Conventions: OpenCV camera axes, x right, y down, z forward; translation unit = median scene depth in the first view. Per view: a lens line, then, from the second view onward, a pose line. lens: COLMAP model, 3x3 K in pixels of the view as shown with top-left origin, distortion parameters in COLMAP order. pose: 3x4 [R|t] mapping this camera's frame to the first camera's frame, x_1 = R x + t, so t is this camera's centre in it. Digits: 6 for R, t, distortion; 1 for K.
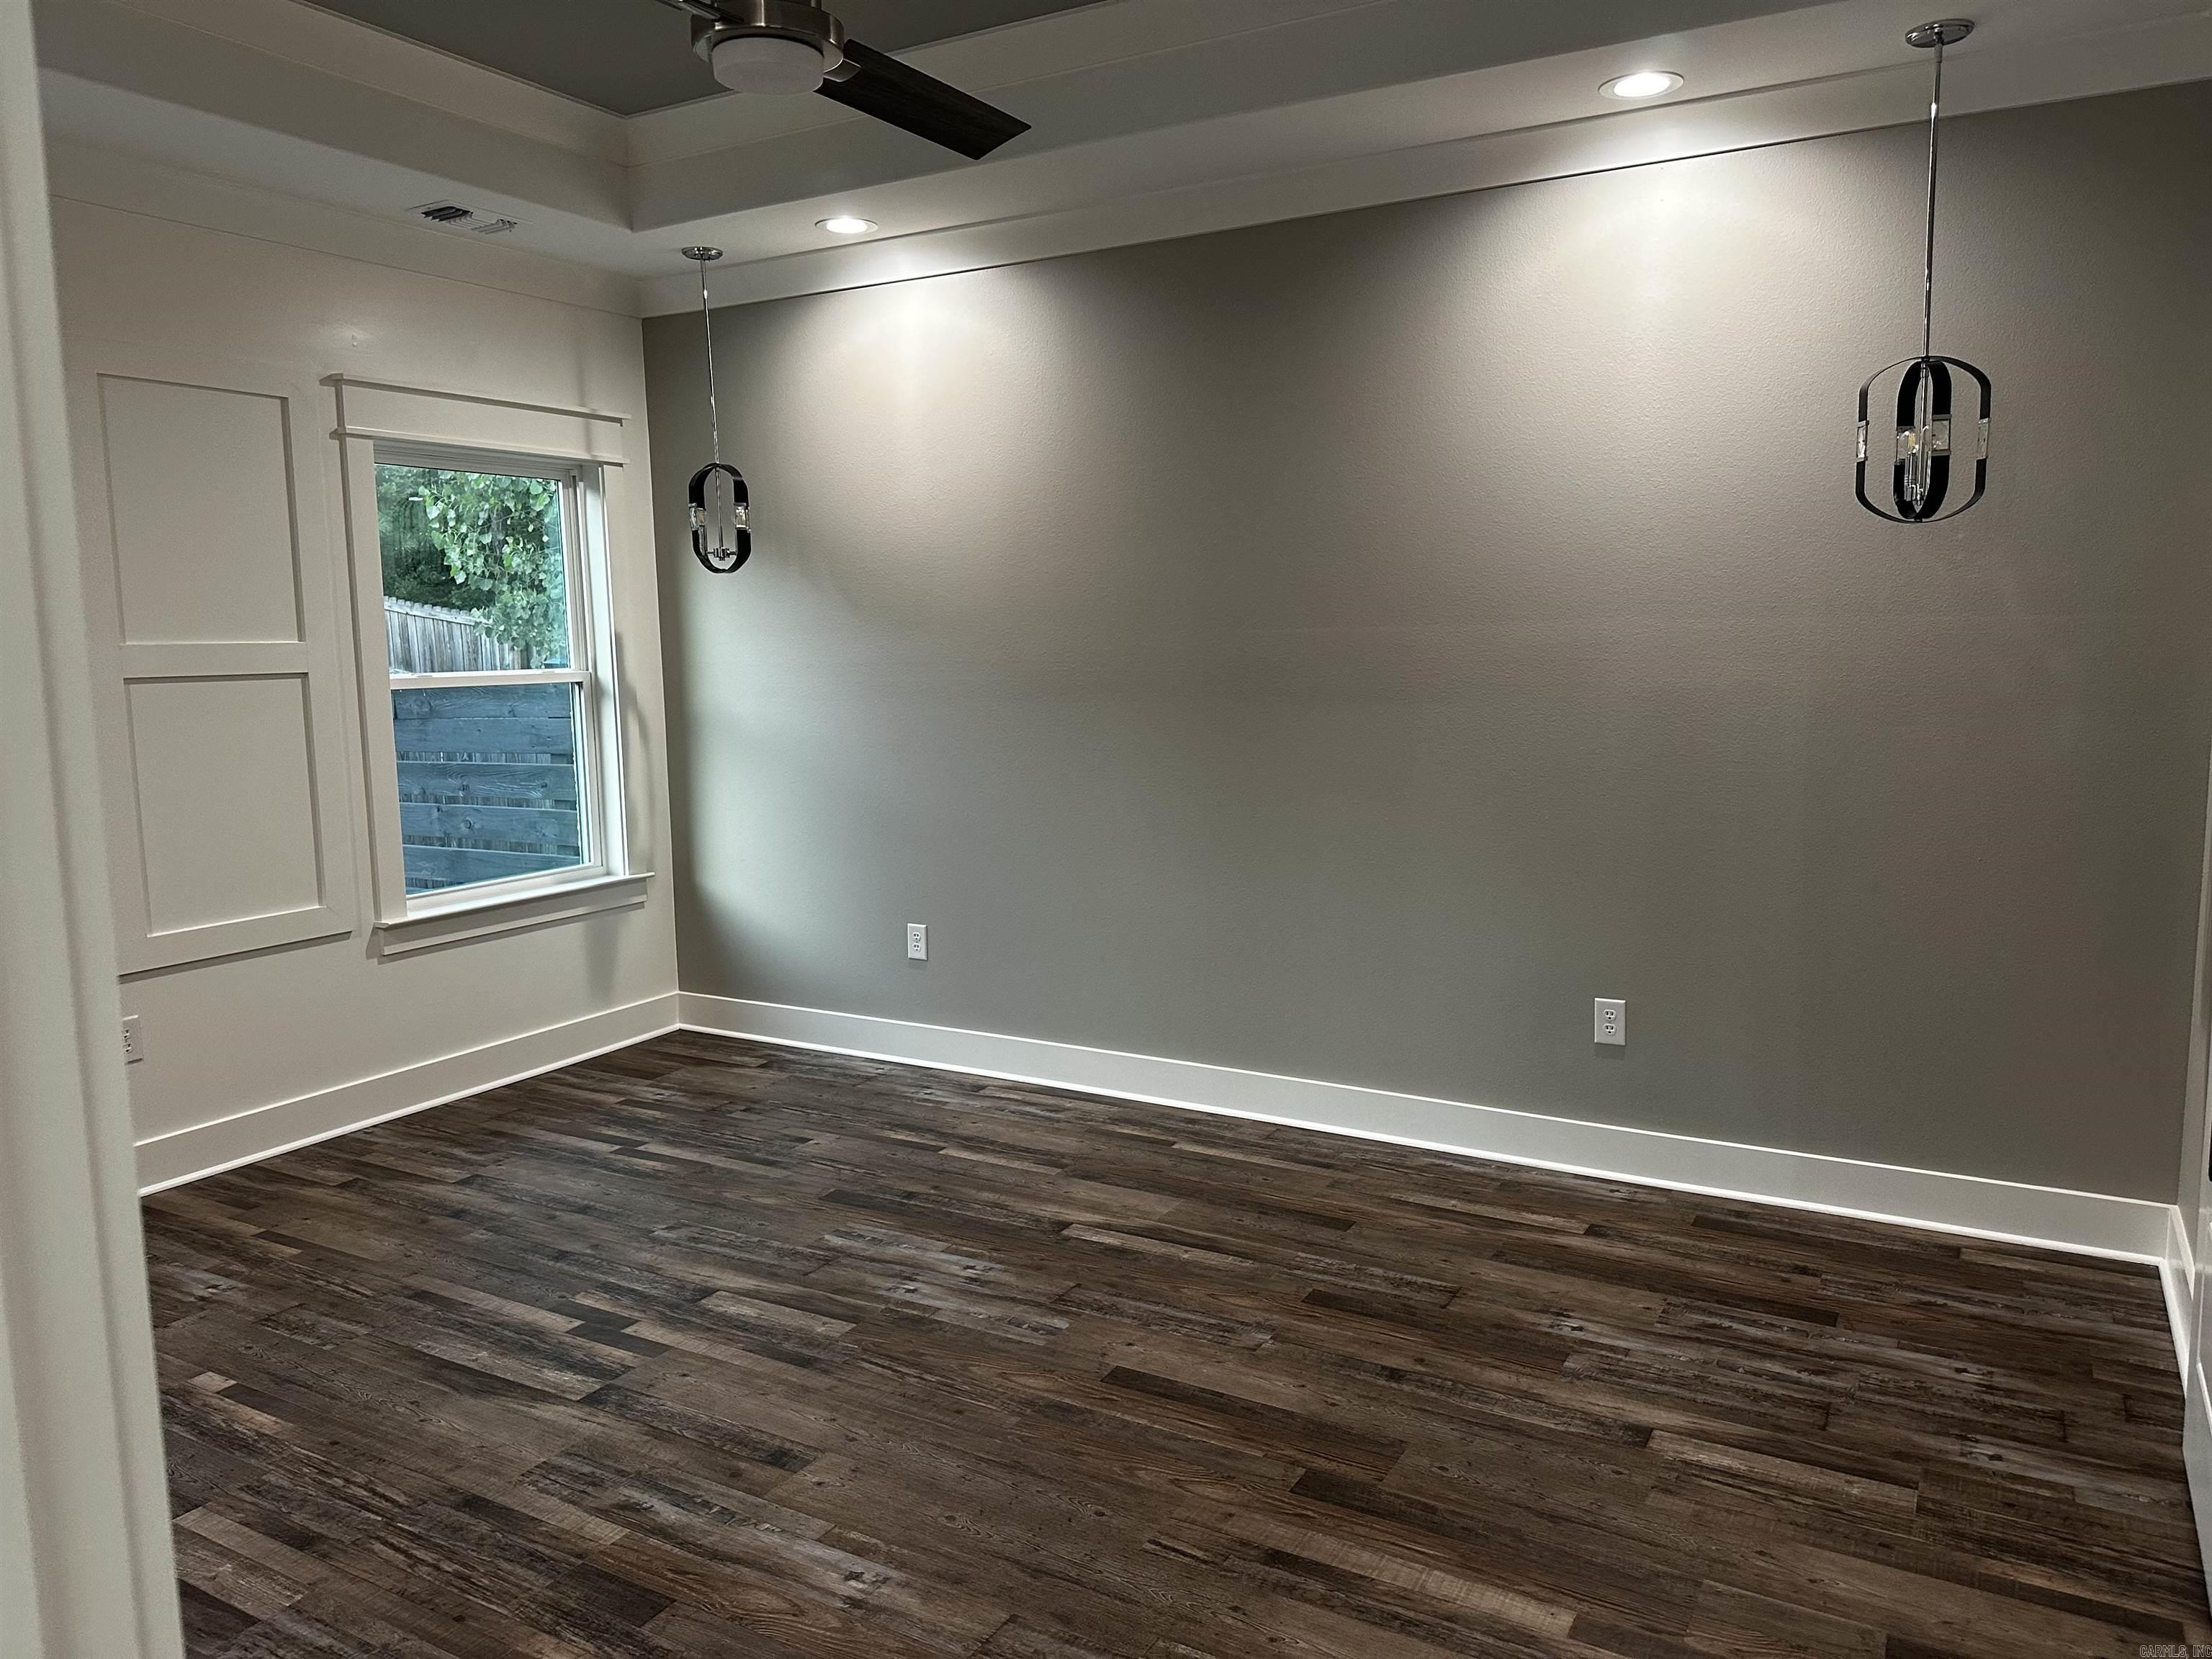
lens RADIAL K [[1559.3, 0, 1111.9], [0, 1559.3, 807.4], [0, 0, 1]] dist [0.053746, -0.057099]
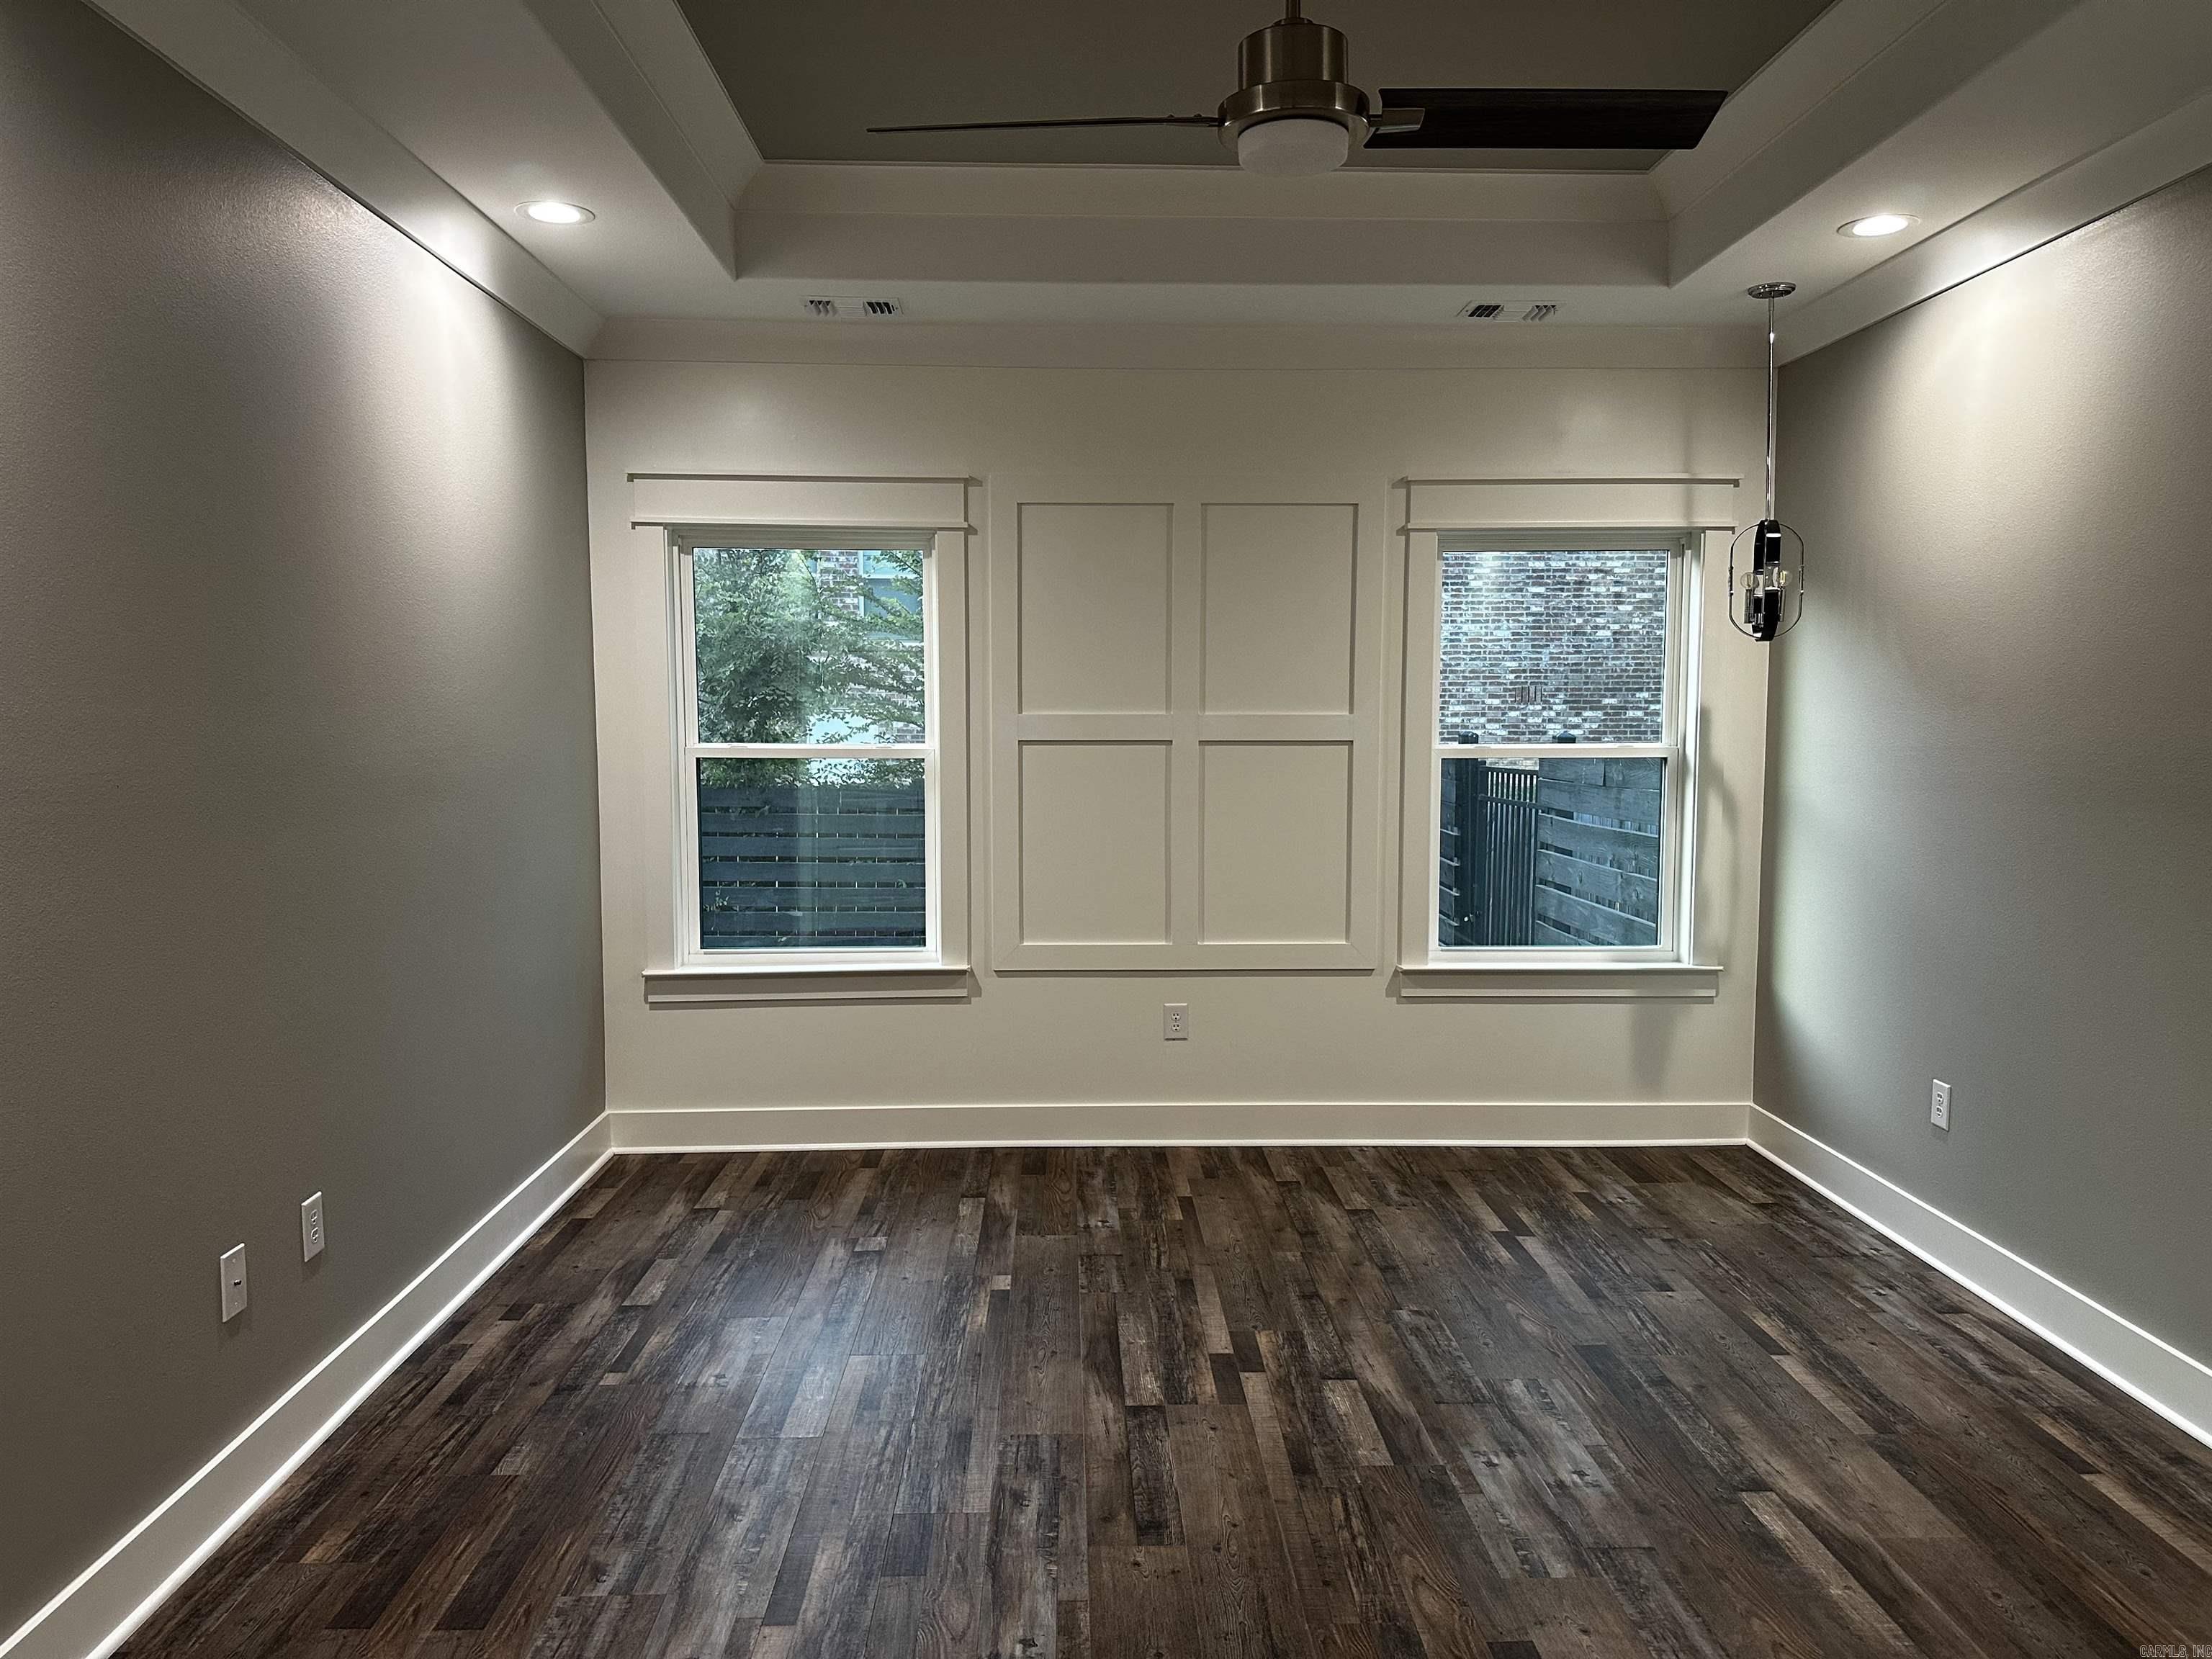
lens RADIAL K [[1559.3, 0, 1116.2], [0, 1559.3, 826.2], [0, 0, 1]] dist [0.053746, -0.057099]
pose [[0.523305, 0.082286, -0.848163, 0.372048], [-0.105301, 0.993943, 0.031460, -0.040441], [0.845614, 0.072849, 0.528800, 0.255712]]
